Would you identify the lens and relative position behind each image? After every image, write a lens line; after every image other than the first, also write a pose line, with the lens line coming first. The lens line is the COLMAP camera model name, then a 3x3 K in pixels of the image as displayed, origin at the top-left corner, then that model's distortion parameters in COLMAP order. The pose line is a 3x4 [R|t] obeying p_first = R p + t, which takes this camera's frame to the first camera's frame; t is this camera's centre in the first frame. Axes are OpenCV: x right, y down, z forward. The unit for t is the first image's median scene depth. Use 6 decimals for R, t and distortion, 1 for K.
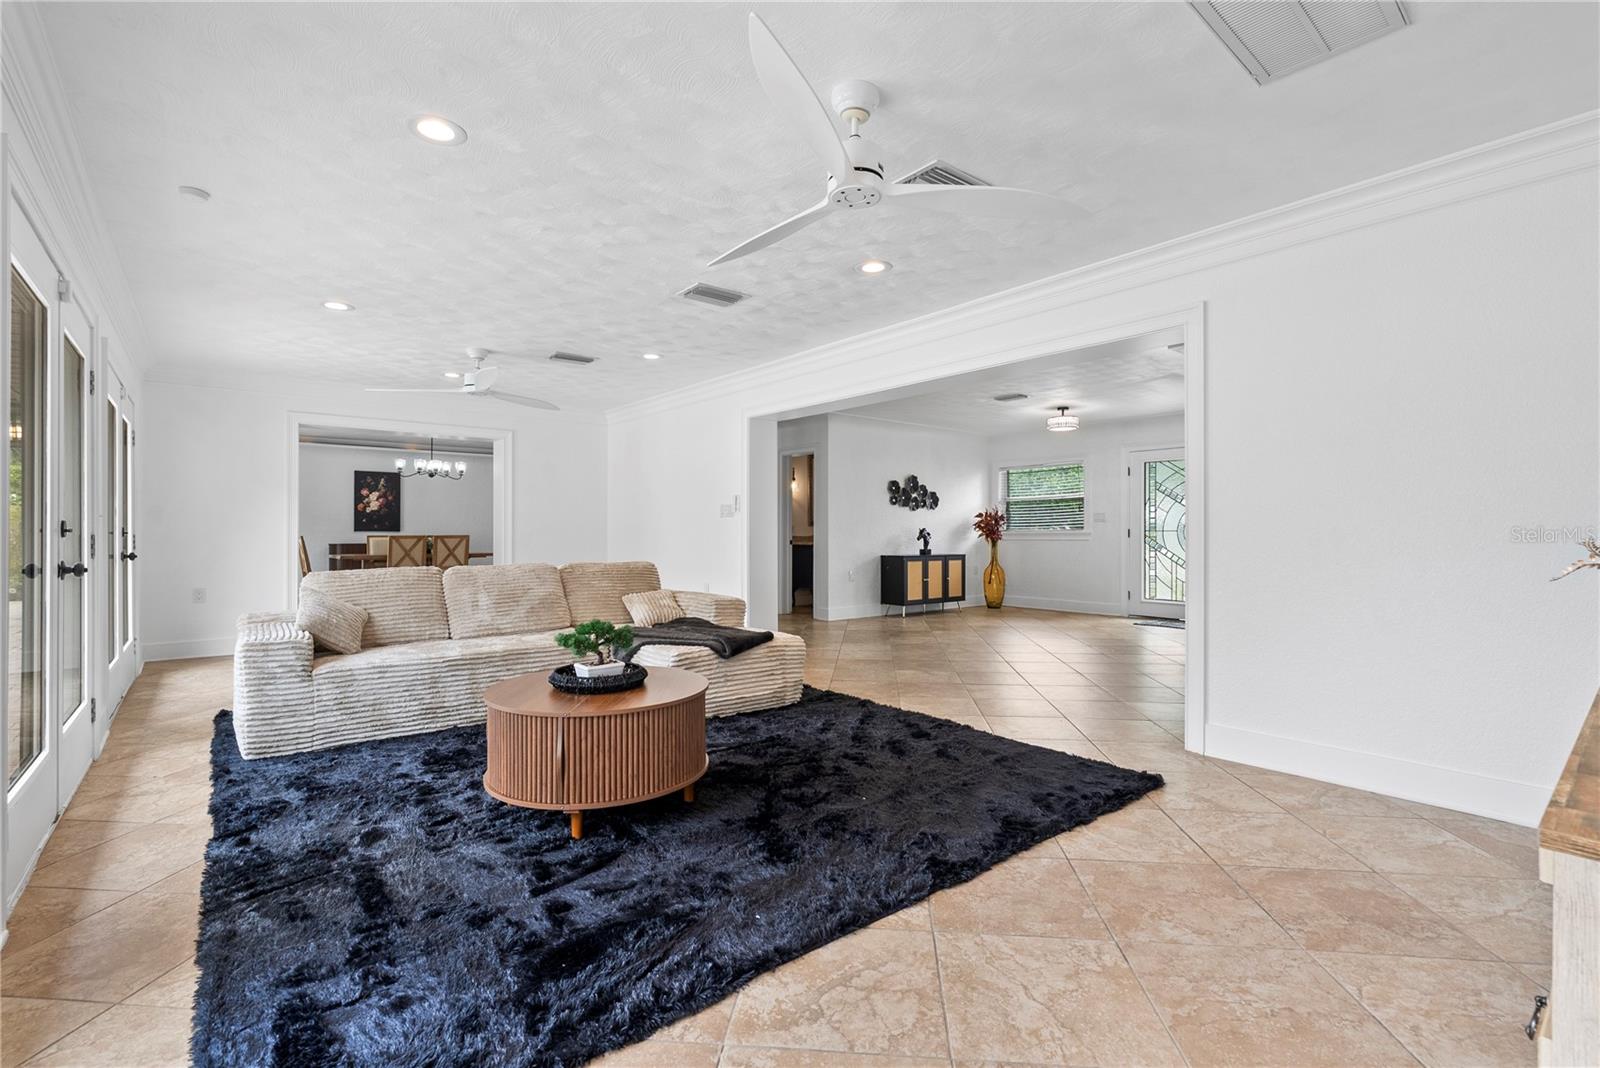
lens RADIAL K [[728.0, 0, 800.0], [0, 728.0, 534.0], [0, 0, 1]] dist [-0.003289, -0.000021]
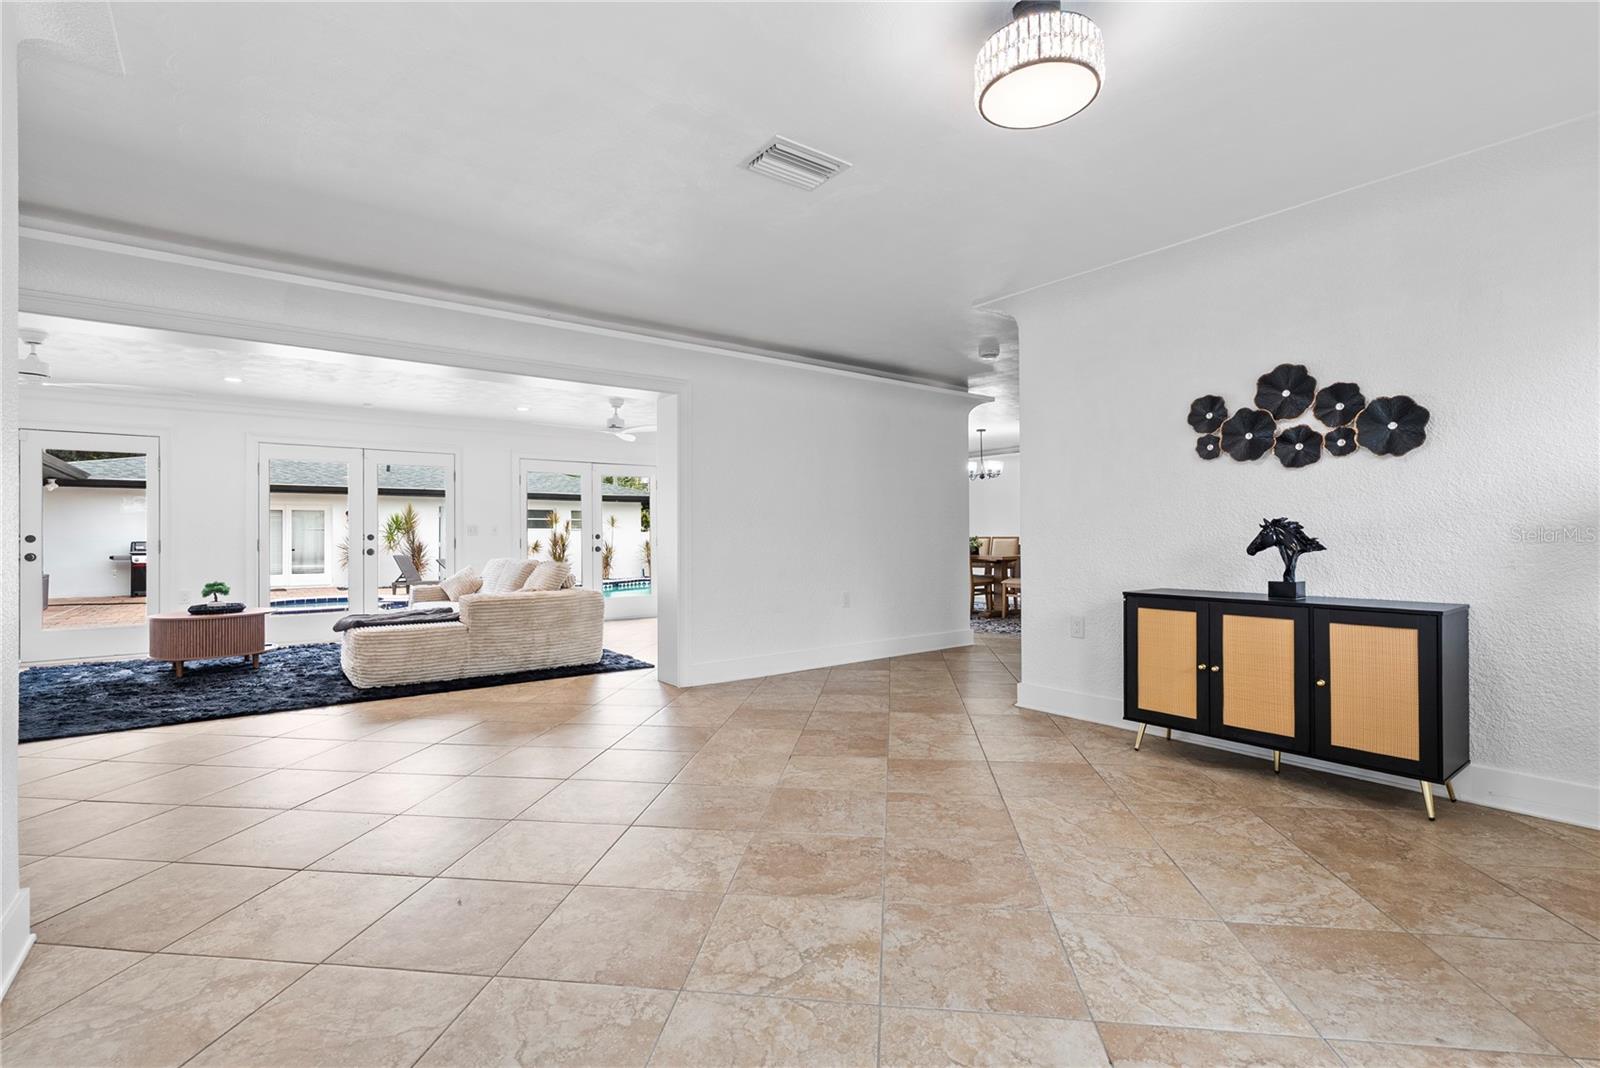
lens RADIAL K [[728.0, 0, 800.0], [0, 728.0, 534.0], [0, 0, 1]] dist [-0.003289, -0.000021]
pose [[-0.027258, -0.001744, -0.999627, 0.514401], [0.005245, 0.999984, -0.001888, -0.001414], [0.999615, -0.005294, -0.027249, 0.794845]]
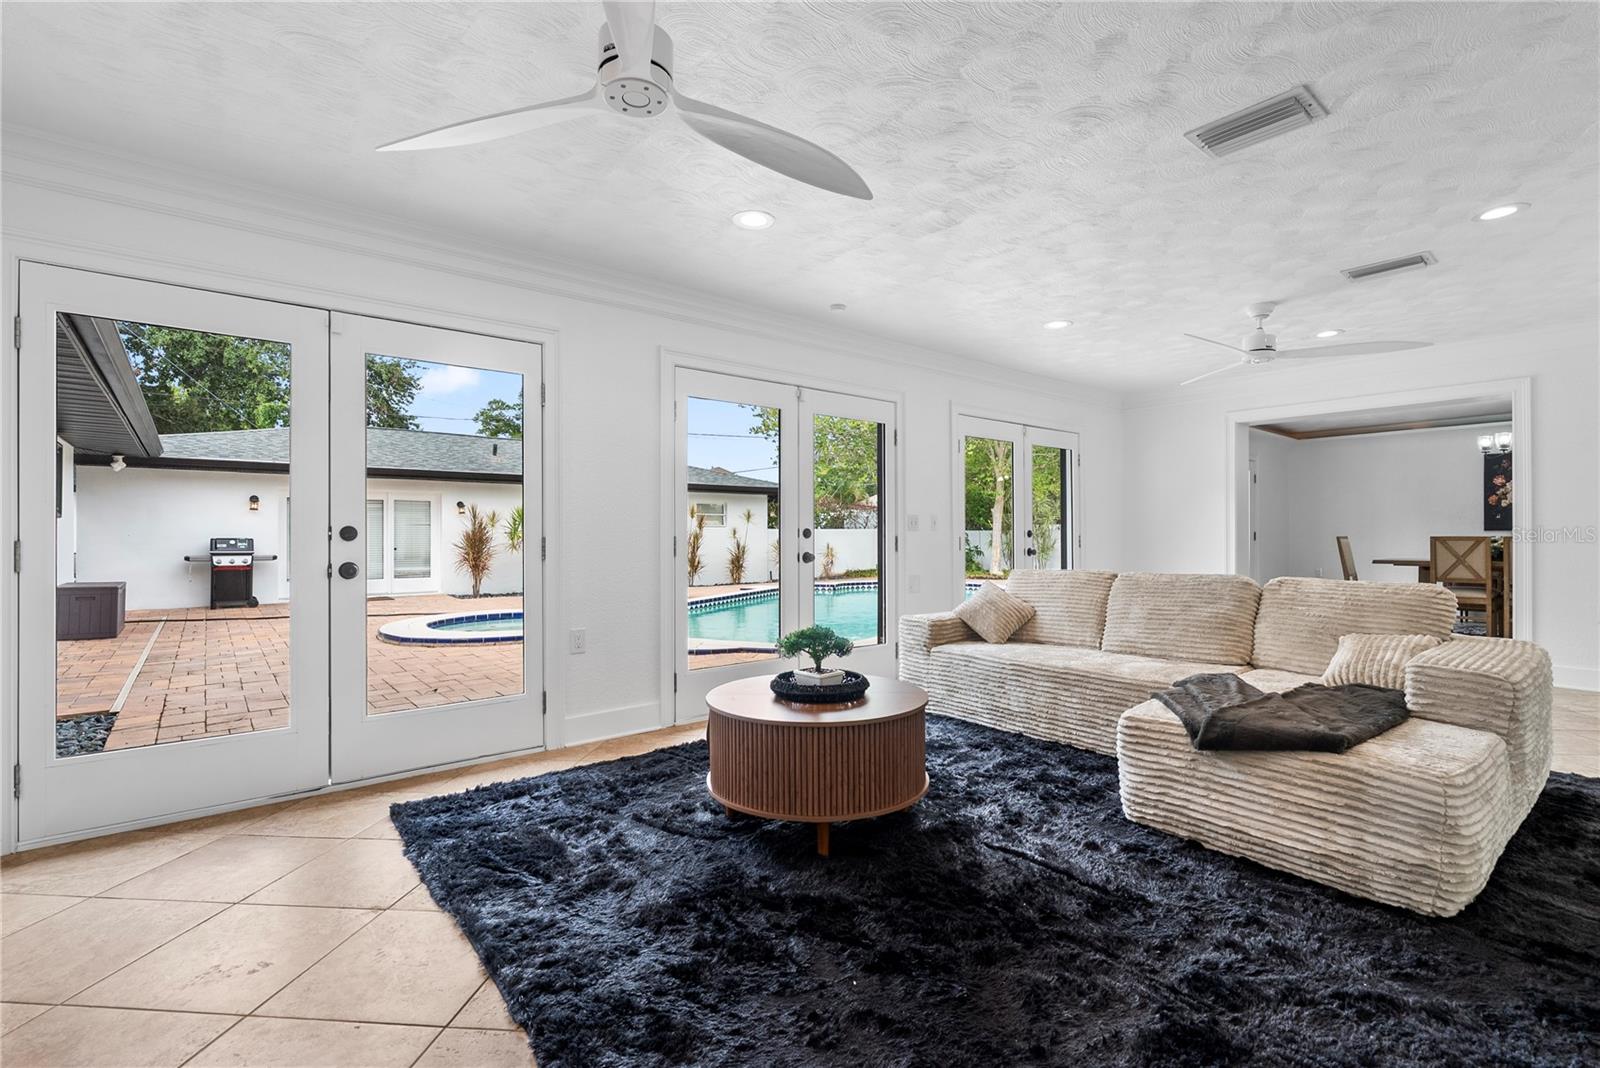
lens RADIAL K [[728.0, 0, 800.0], [0, 728.0, 534.0], [0, 0, 1]] dist [-0.003289, -0.000021]
pose [[-0.000187, 0.000987, -0.999999, 0.200268], [0.001397, 0.999999, 0.000987, -0.002169], [0.999999, -0.001397, -0.000189, 0.277703]]
